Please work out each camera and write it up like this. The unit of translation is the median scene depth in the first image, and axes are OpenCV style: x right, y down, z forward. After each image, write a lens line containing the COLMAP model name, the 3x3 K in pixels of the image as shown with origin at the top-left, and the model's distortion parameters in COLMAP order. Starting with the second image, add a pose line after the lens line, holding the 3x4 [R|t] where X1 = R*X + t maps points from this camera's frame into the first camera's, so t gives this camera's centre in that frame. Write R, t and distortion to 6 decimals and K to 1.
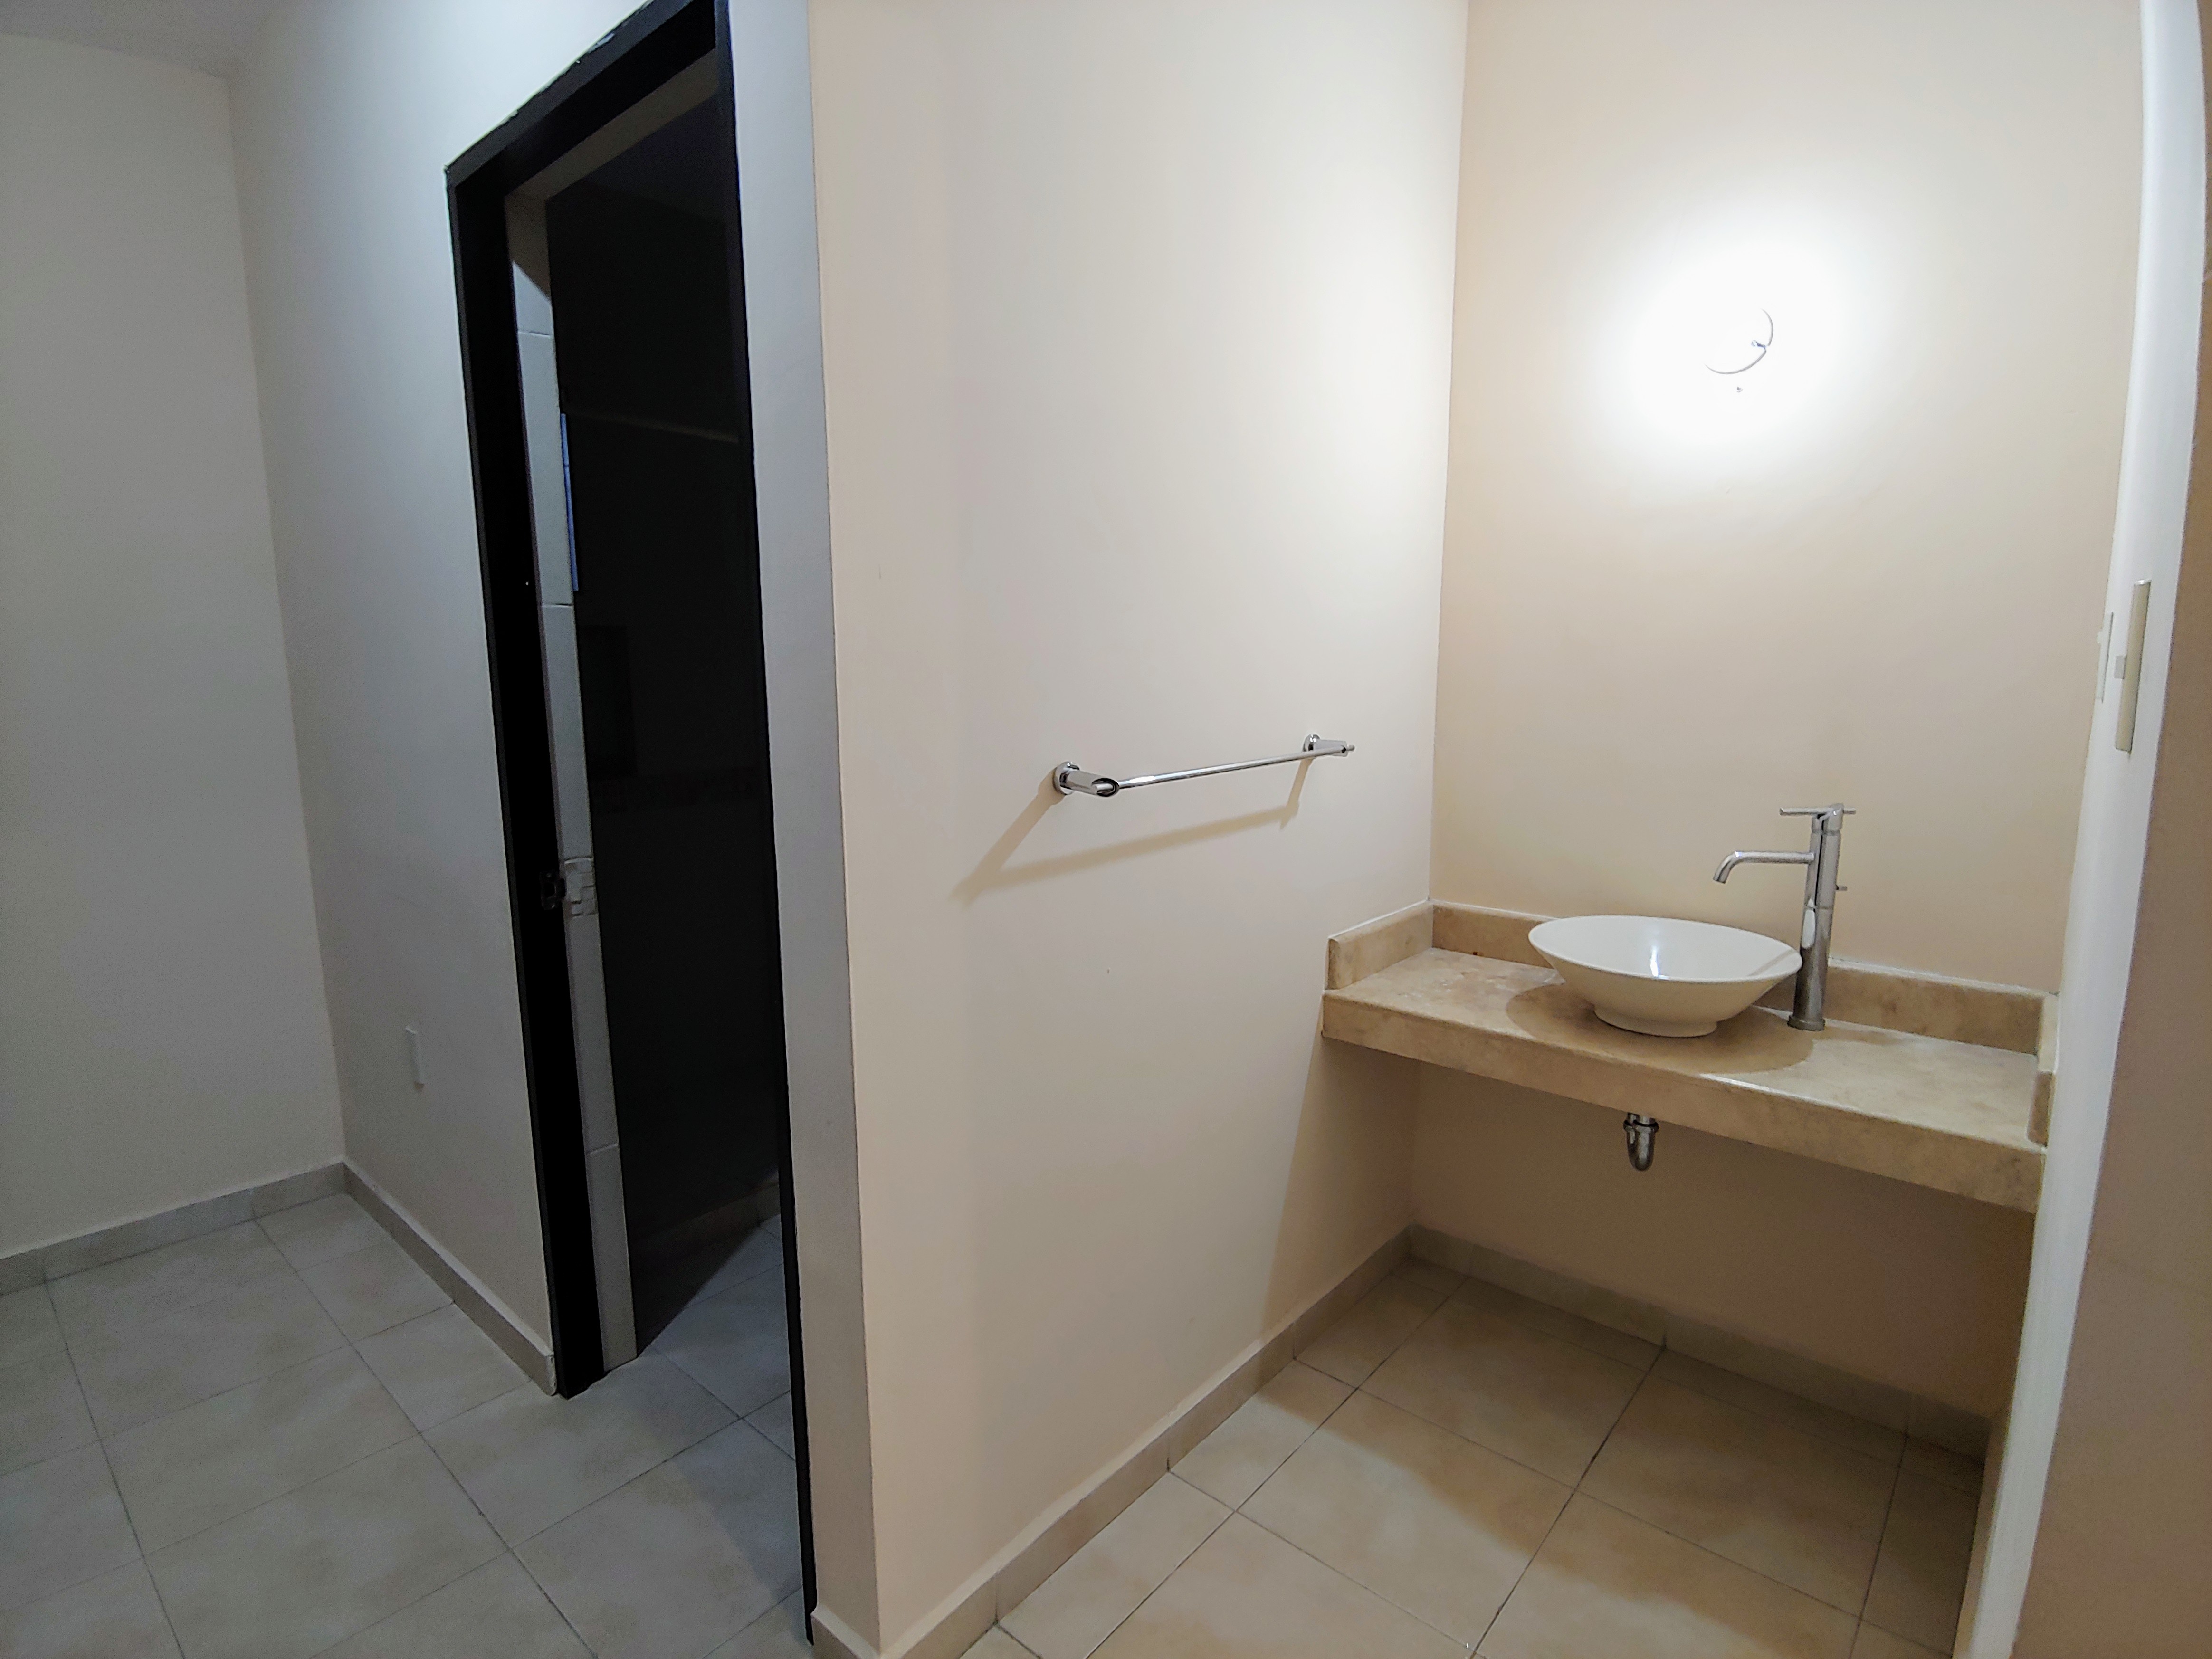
lens RADIAL K [[1135.1, 0, 1101.8], [0, 1135.1, 843.0], [0, 0, 1]] dist [-0.009823, 0.001579]
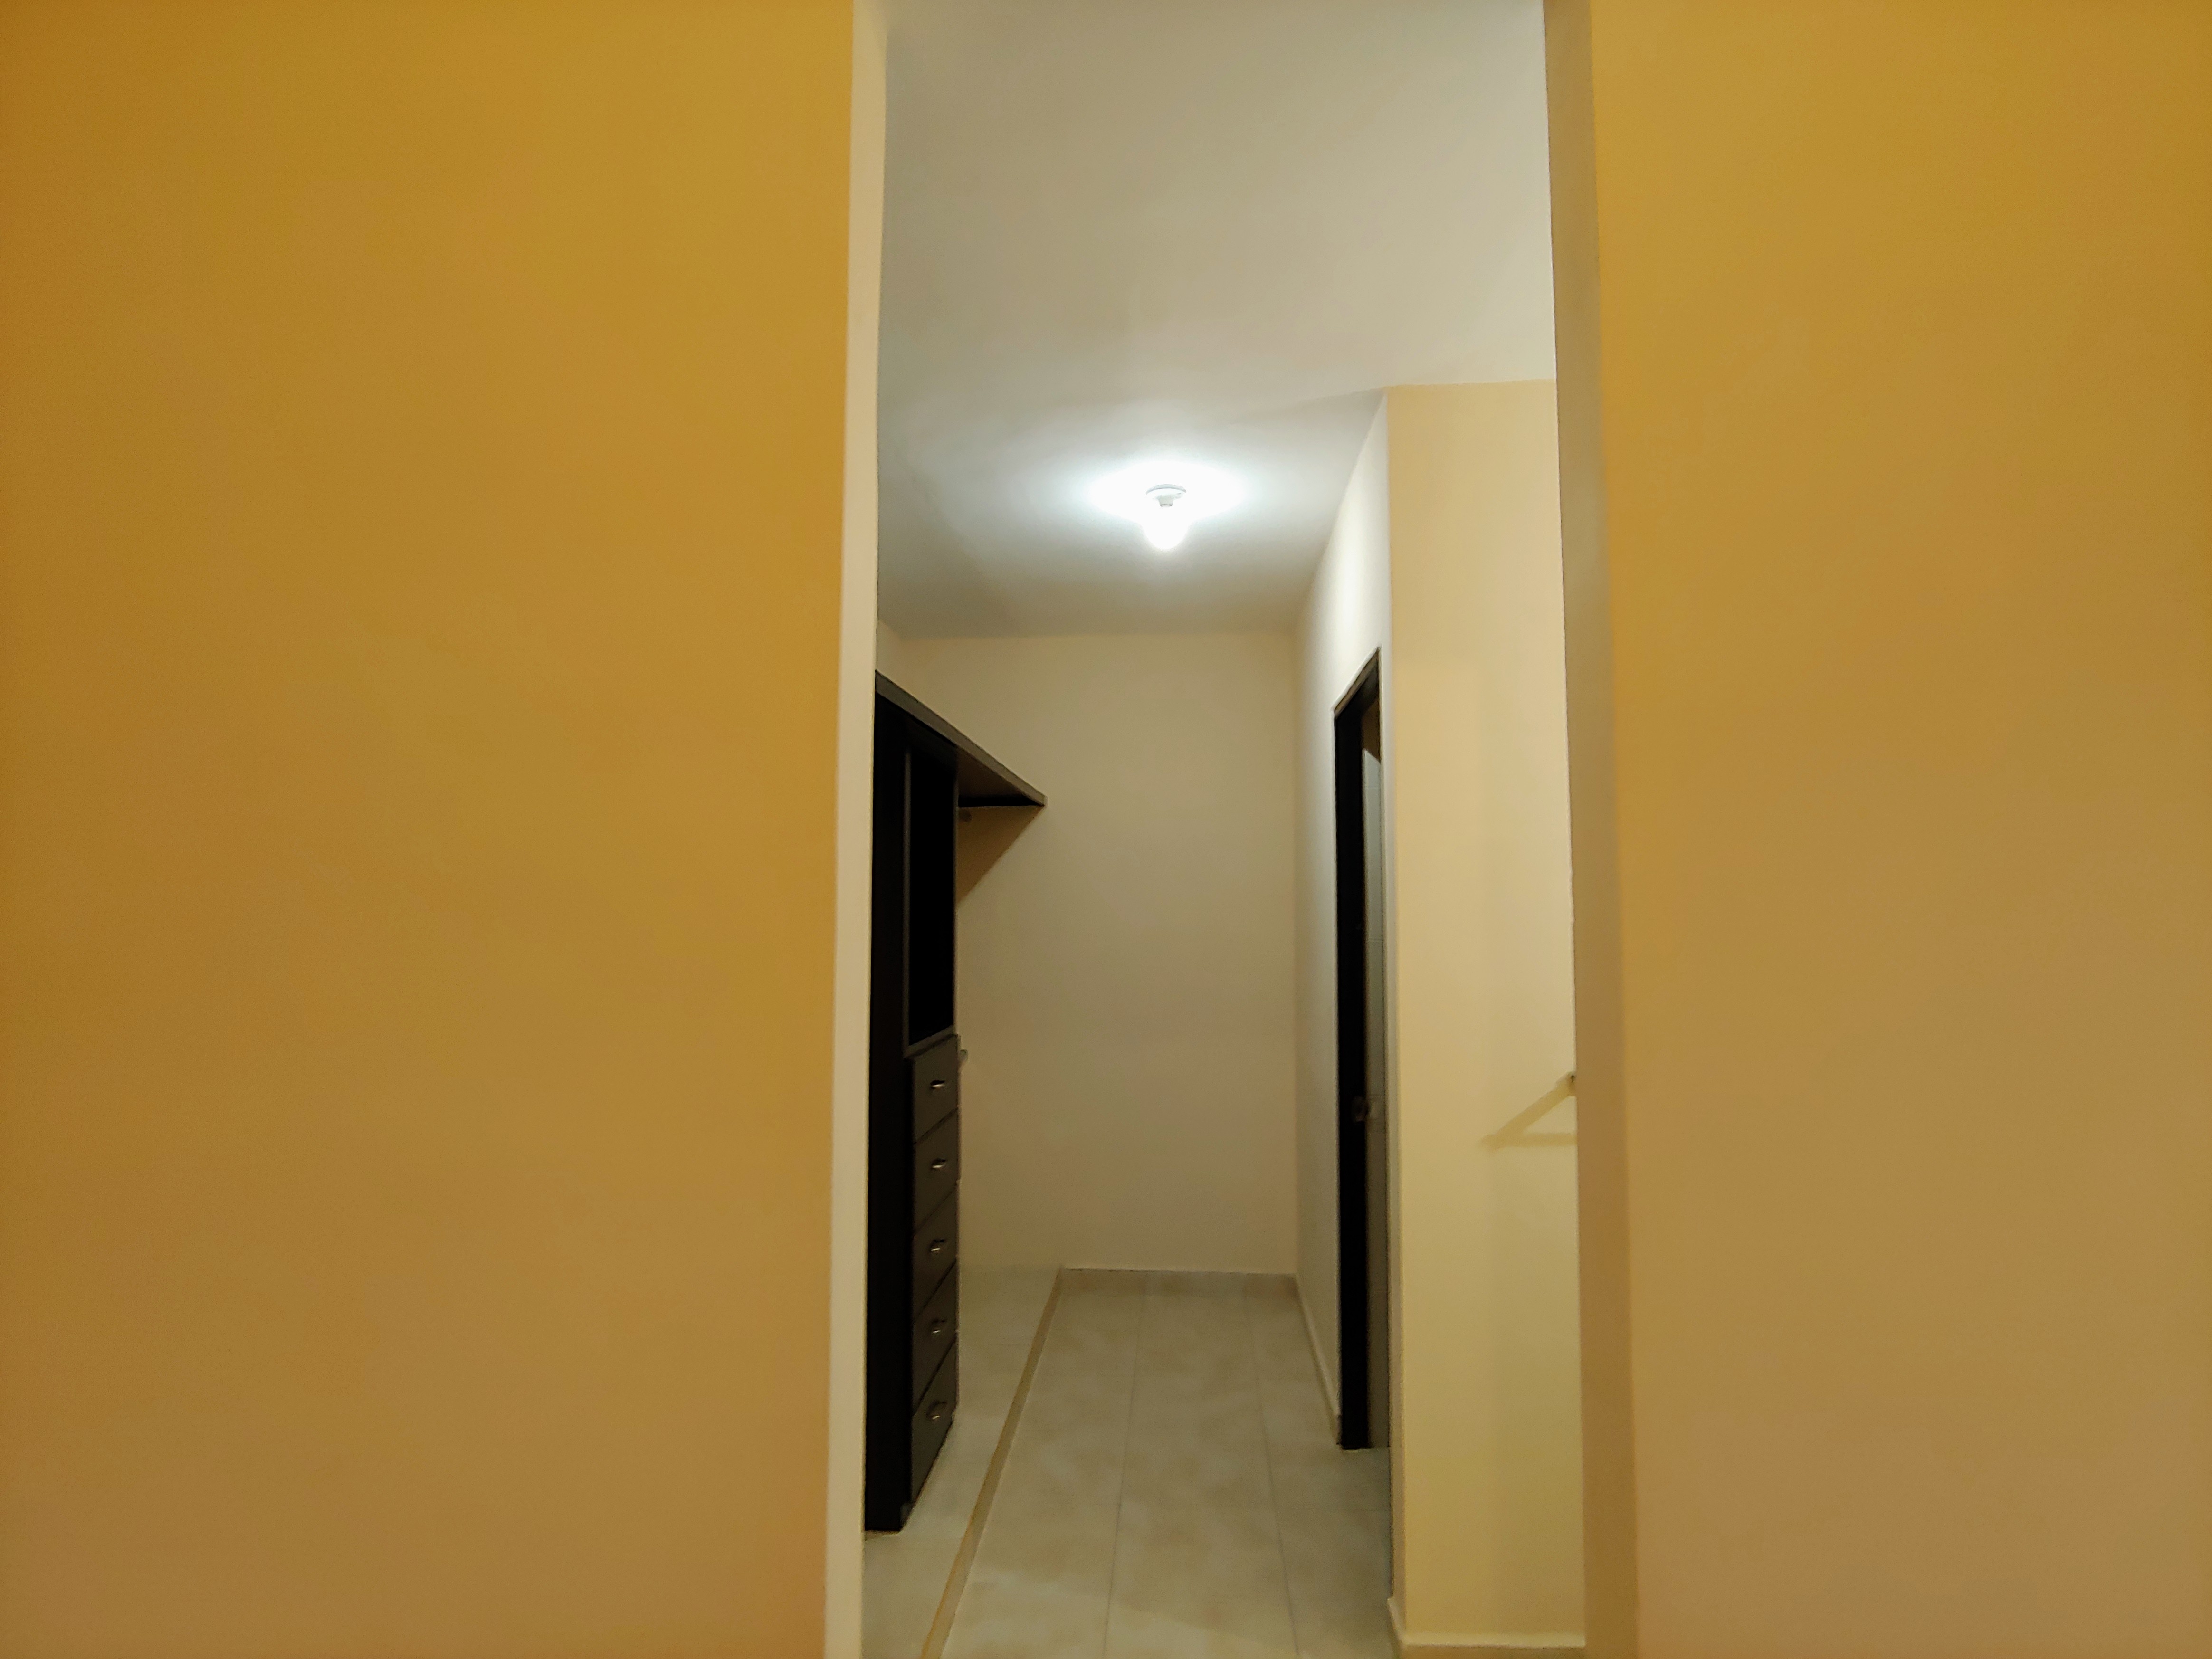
lens RADIAL K [[1135.1, 0, 1114.6], [0, 1135.1, 830.4], [0, 0, 1]] dist [-0.009823, 0.001579]
pose [[0.620215, -0.048615, -0.782924, 0.581105], [-0.120448, 0.980340, -0.156290, -0.053866], [0.775129, 0.191235, 0.602166, -0.330440]]
